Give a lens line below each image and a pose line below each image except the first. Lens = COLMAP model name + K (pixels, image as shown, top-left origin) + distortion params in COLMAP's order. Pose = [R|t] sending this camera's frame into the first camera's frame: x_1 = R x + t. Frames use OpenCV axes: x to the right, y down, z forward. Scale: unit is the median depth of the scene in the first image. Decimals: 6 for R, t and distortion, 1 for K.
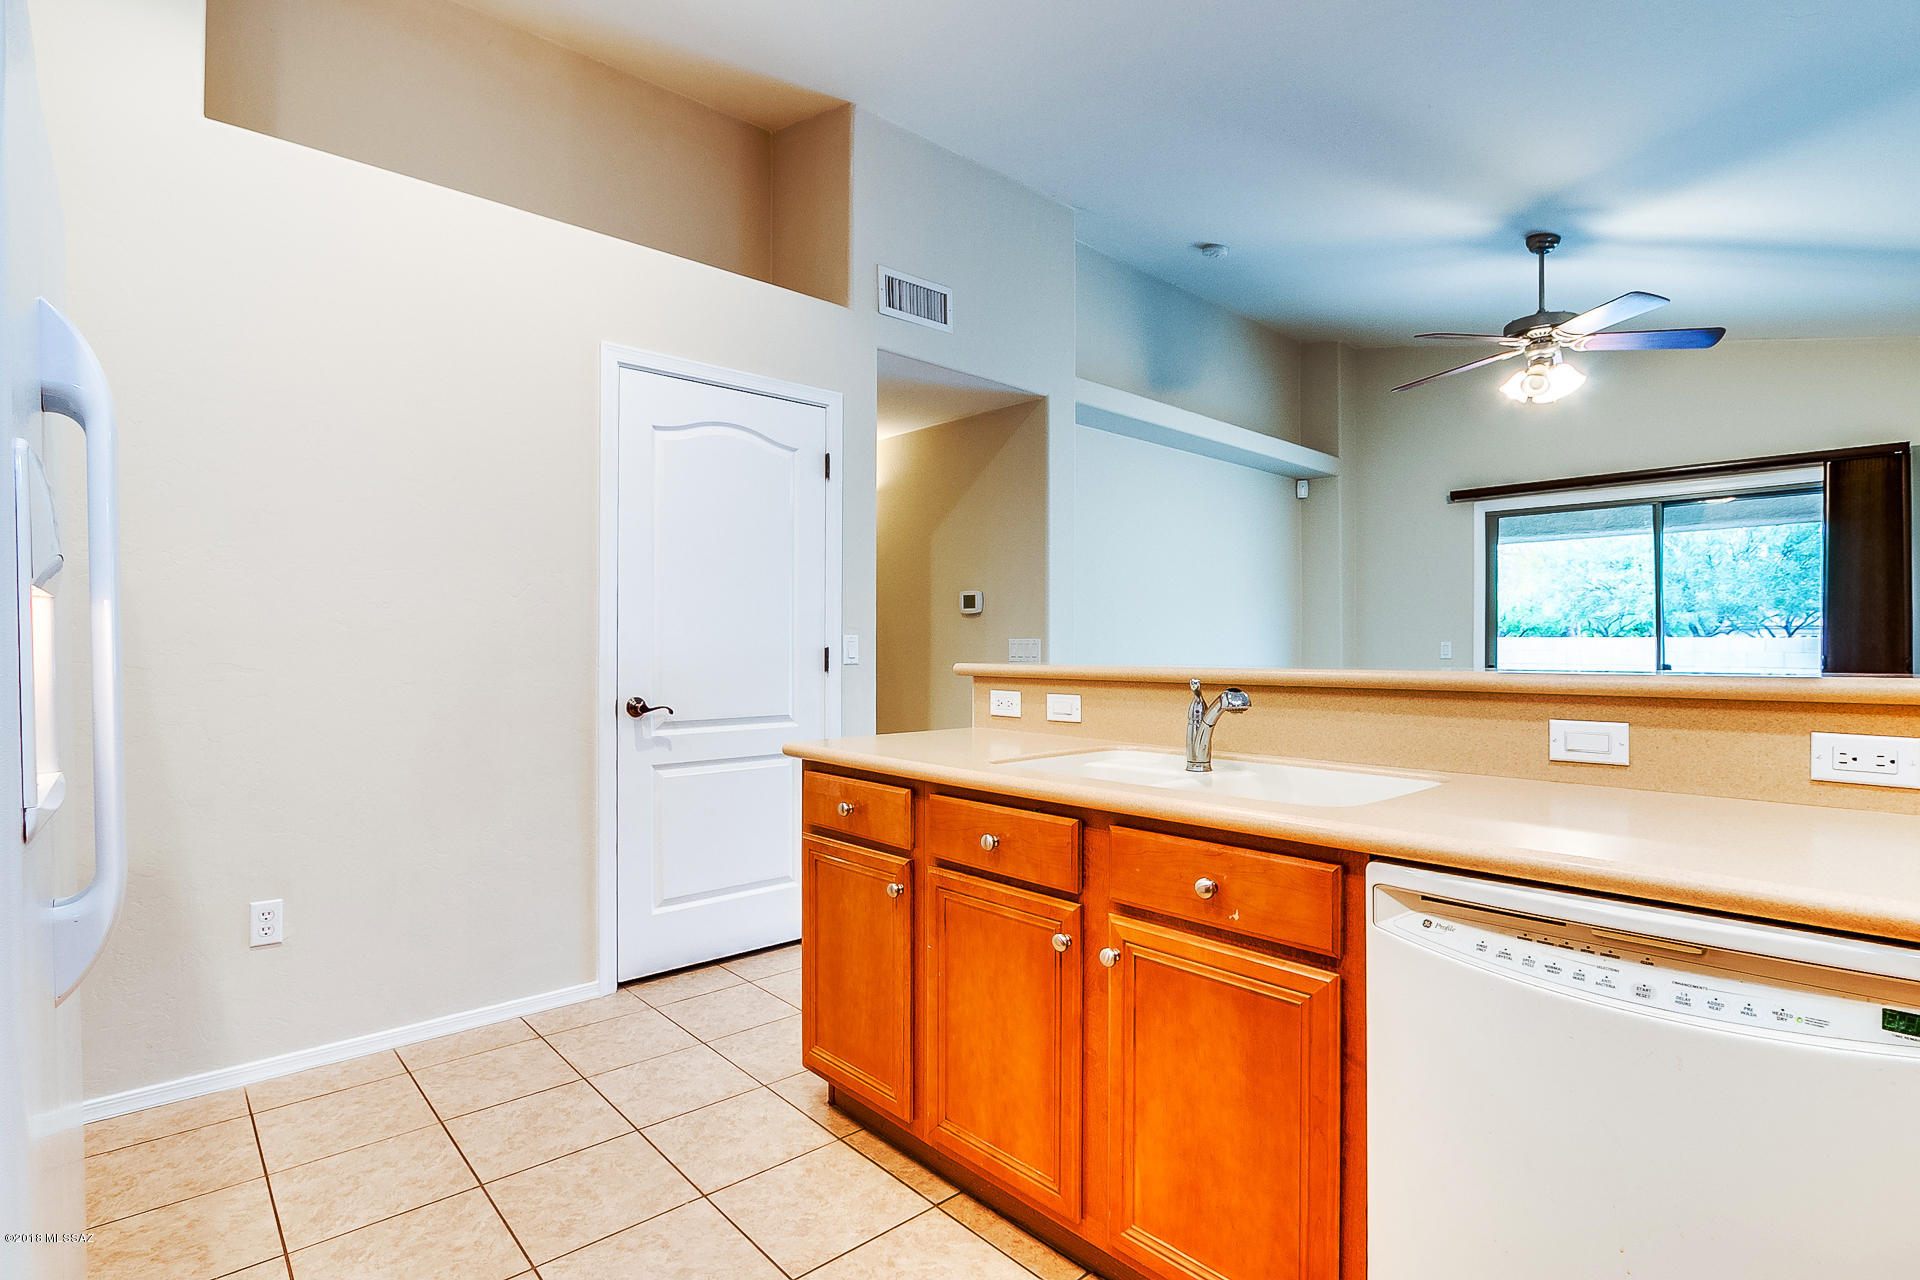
lens RADIAL K [[907.1, 0, 953.1], [0, 907.1, 639.0], [0, 0, 1]] dist [-0.021923, 0.004309]
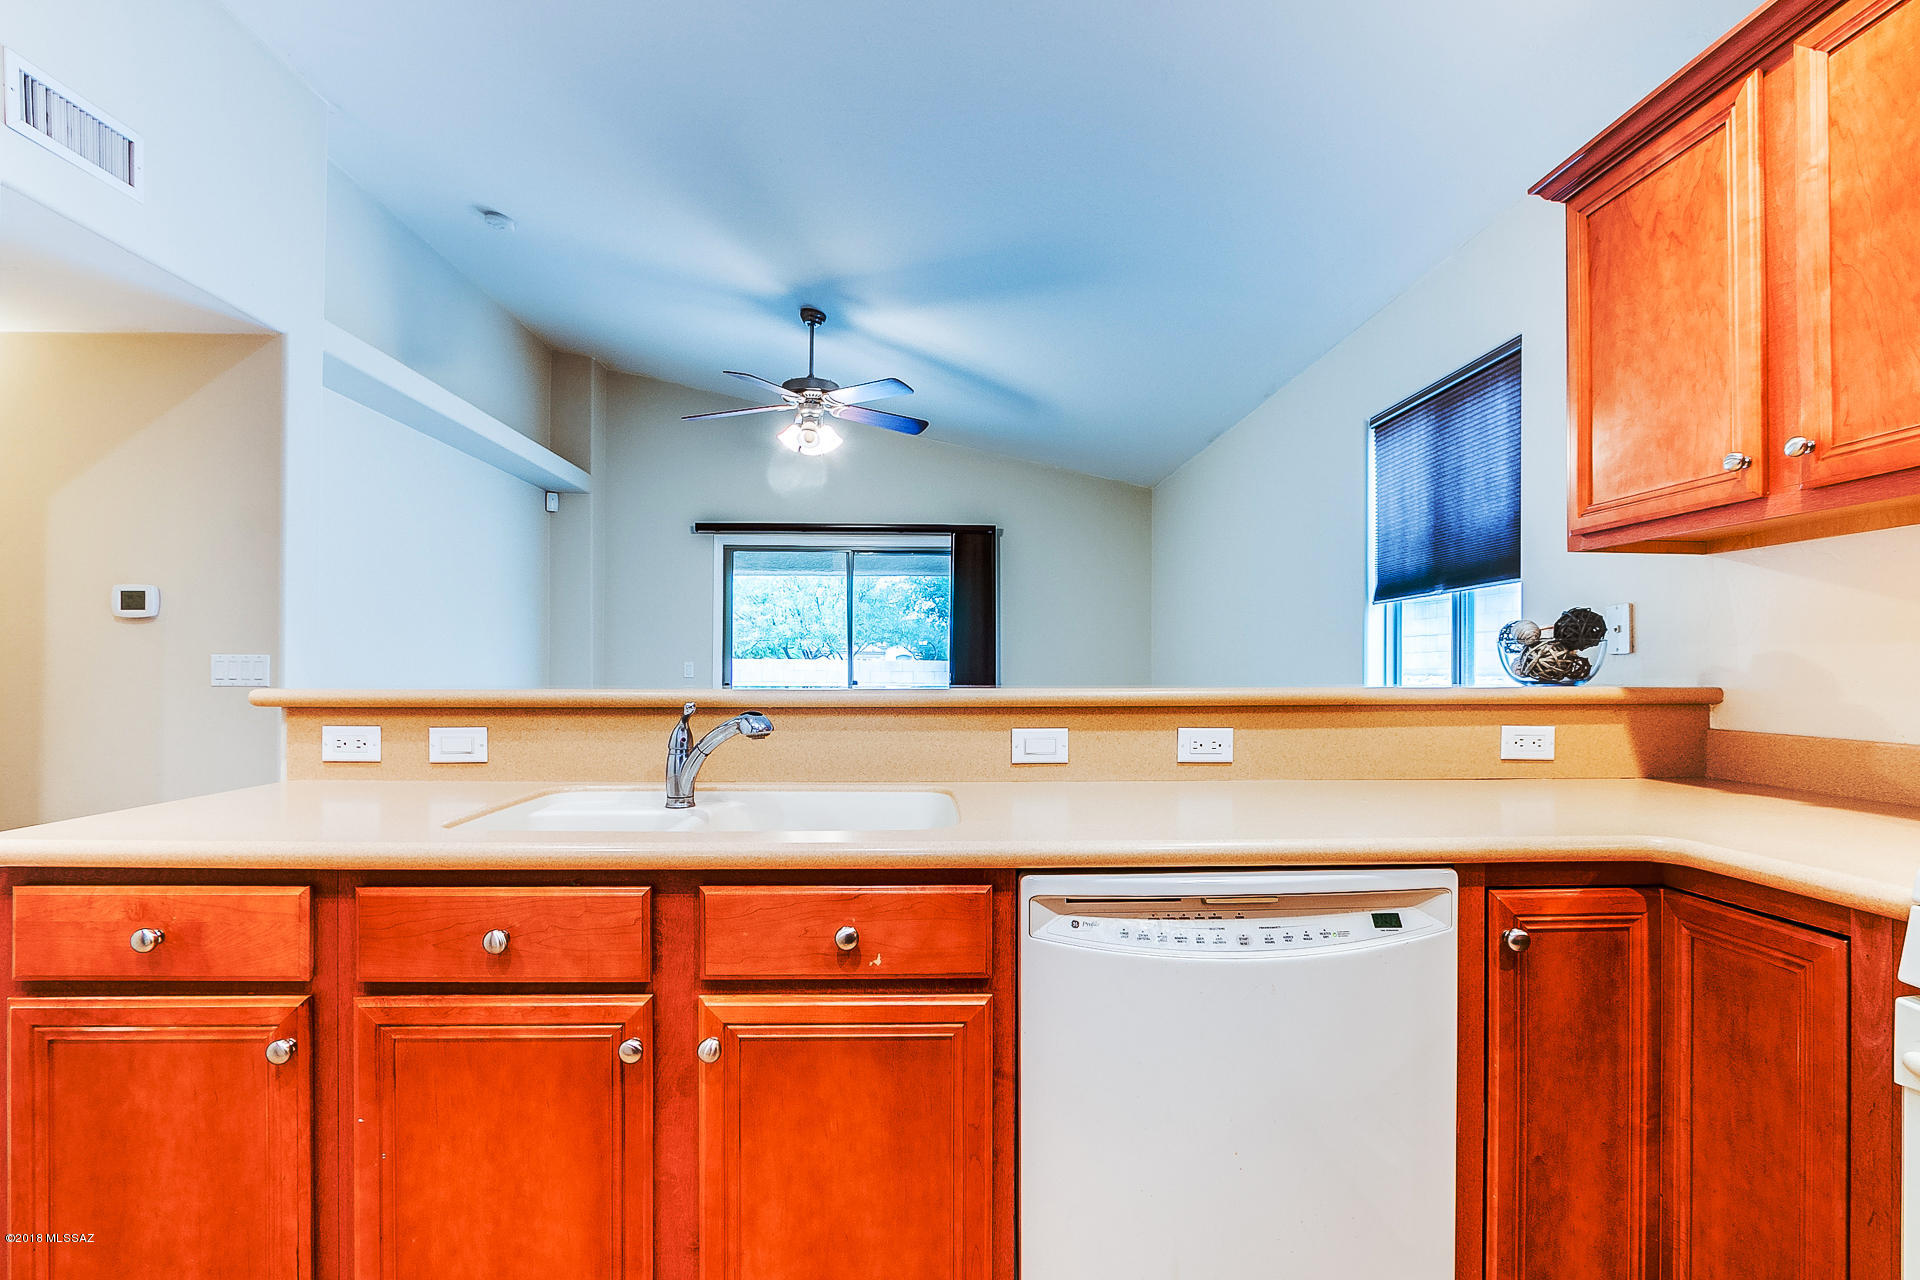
lens RADIAL K [[907.1, 0, 930.2], [0, 907.1, 655.1], [0, 0, 1]] dist [-0.021923, 0.004309]
pose [[0.657187, 0.011212, 0.753644, -0.128283], [-0.007679, 0.999937, -0.008180, 0.001939], [-0.753688, -0.000412, 0.657232, 0.133981]]
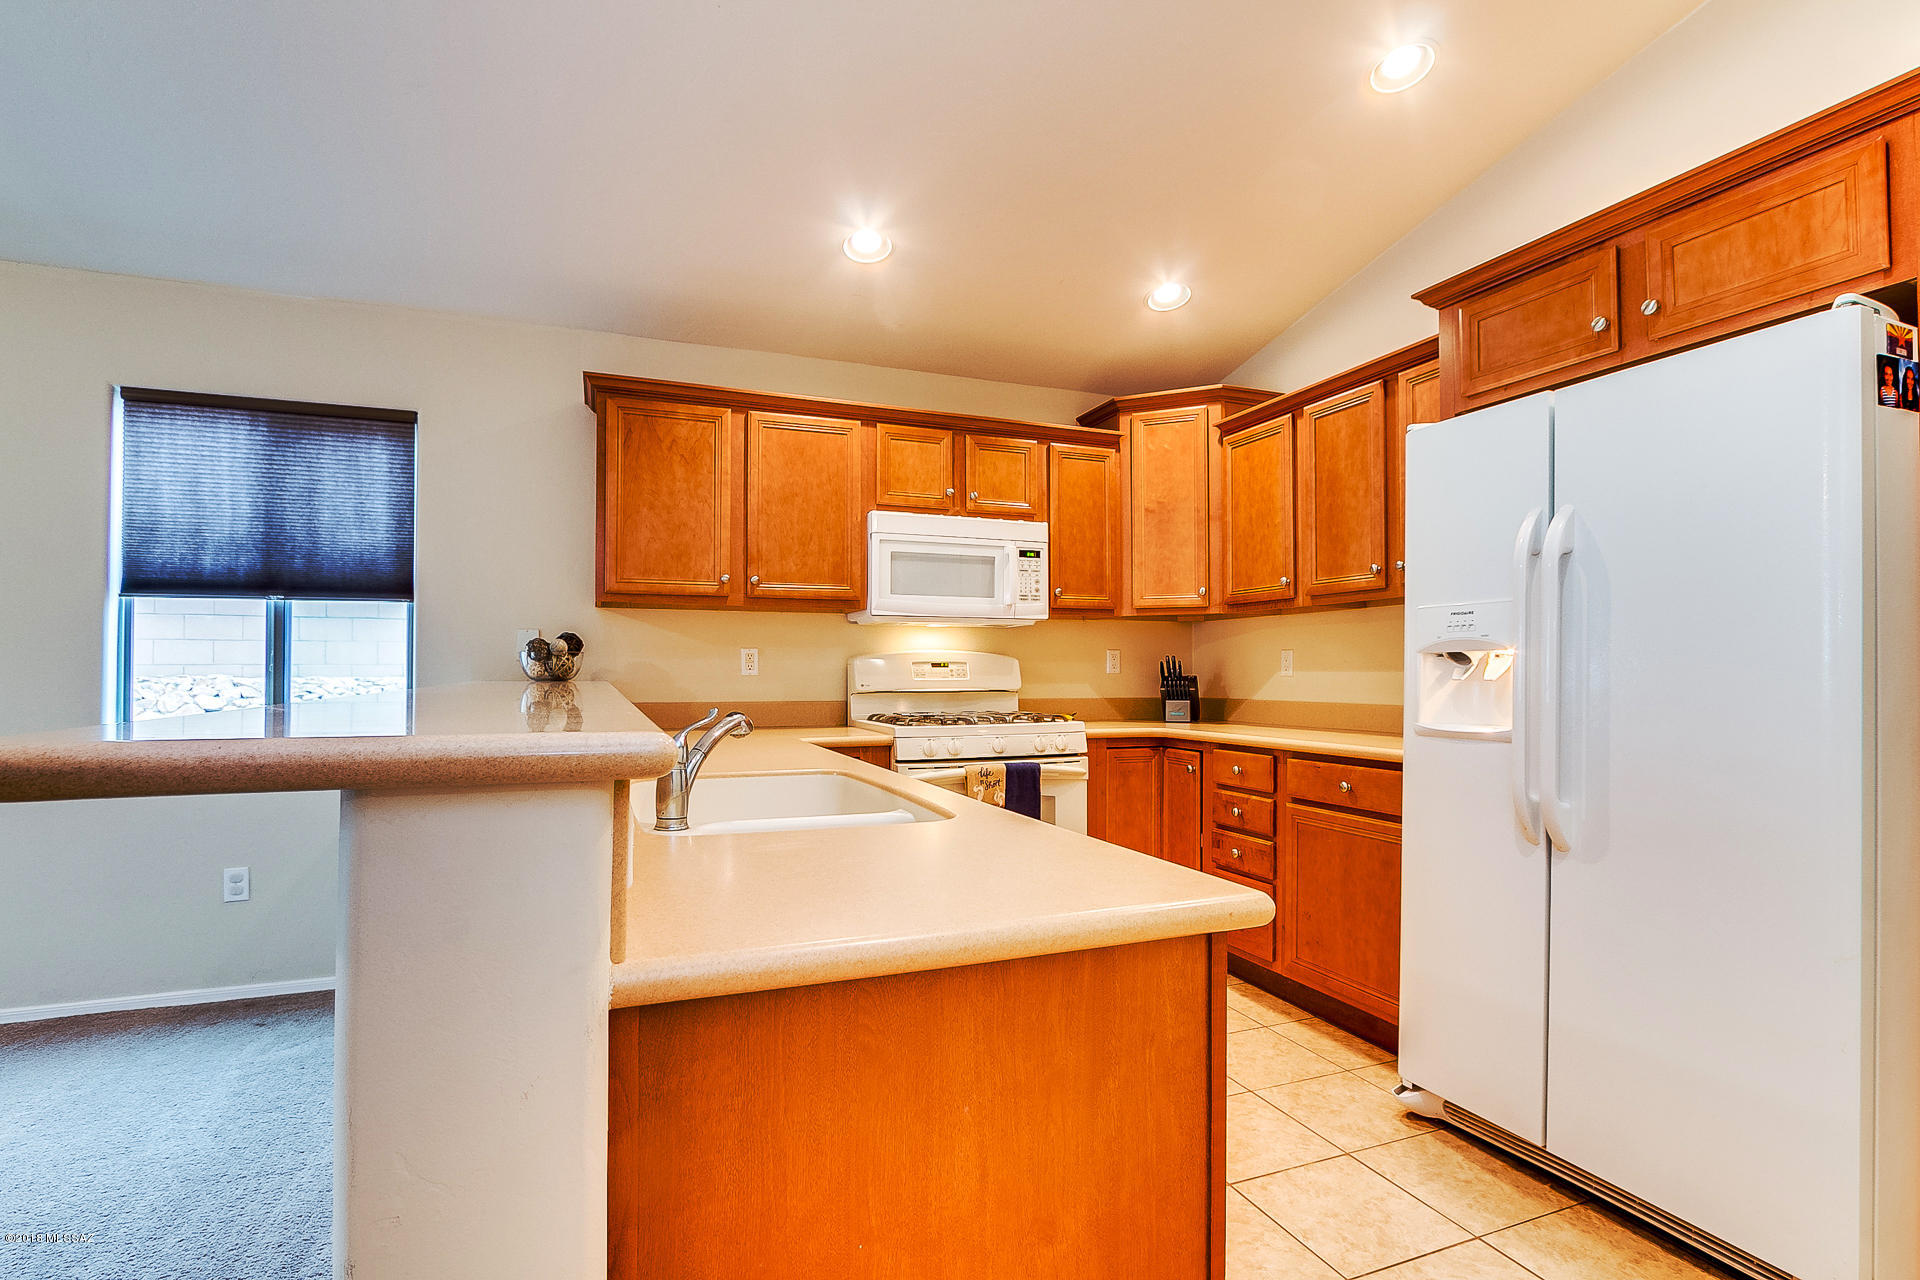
lens RADIAL K [[907.1, 0, 961.2], [0, 907.1, 658.7], [0, 0, 1]] dist [-0.021923, 0.004309]
pose [[-0.937227, 0.002145, 0.348714, -0.132490], [-0.005824, 0.999745, -0.021803, 0.008574], [-0.348672, -0.022465, -0.936975, 0.913957]]
